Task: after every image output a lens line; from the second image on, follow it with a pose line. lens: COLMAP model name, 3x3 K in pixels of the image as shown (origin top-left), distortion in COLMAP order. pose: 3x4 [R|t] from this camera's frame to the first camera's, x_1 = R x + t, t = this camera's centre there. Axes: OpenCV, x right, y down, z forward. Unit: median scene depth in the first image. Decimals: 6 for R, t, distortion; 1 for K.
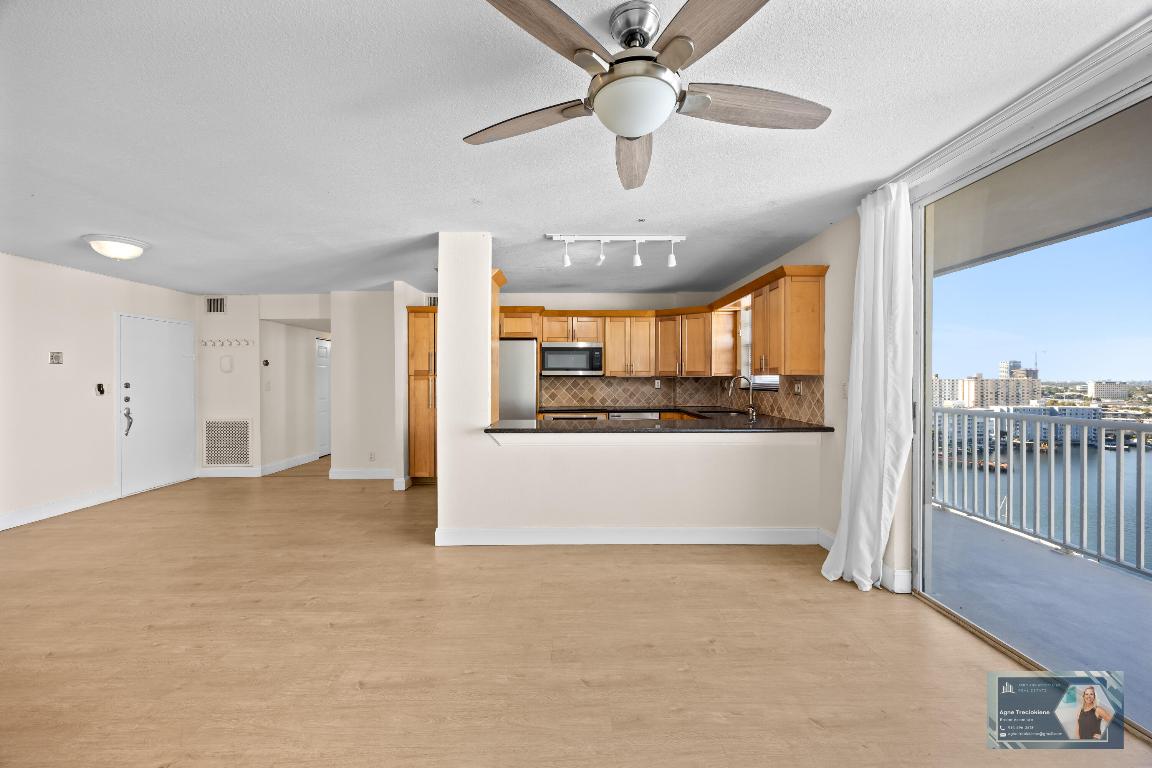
lens RADIAL K [[439.6, 0, 578.0], [0, 439.6, 381.8], [0, 0, 1]] dist [-0.000758, 0.000973]
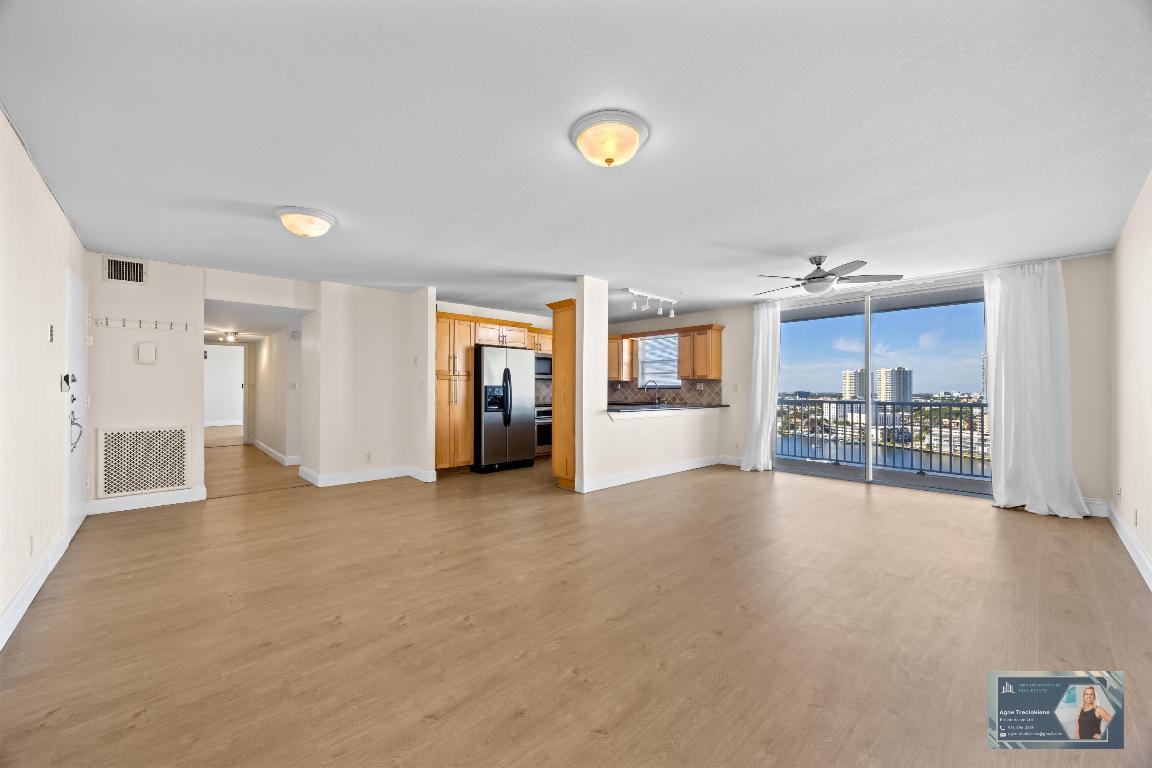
lens RADIAL K [[439.6, 0, 581.0], [0, 439.6, 383.8], [0, 0, 1]] dist [-0.000758, 0.000973]
pose [[0.733332, 0.012315, 0.679759, -0.790896], [0.002081, 0.999791, -0.020358, 0.027671], [-0.679868, 0.016344, 0.733153, -0.031397]]
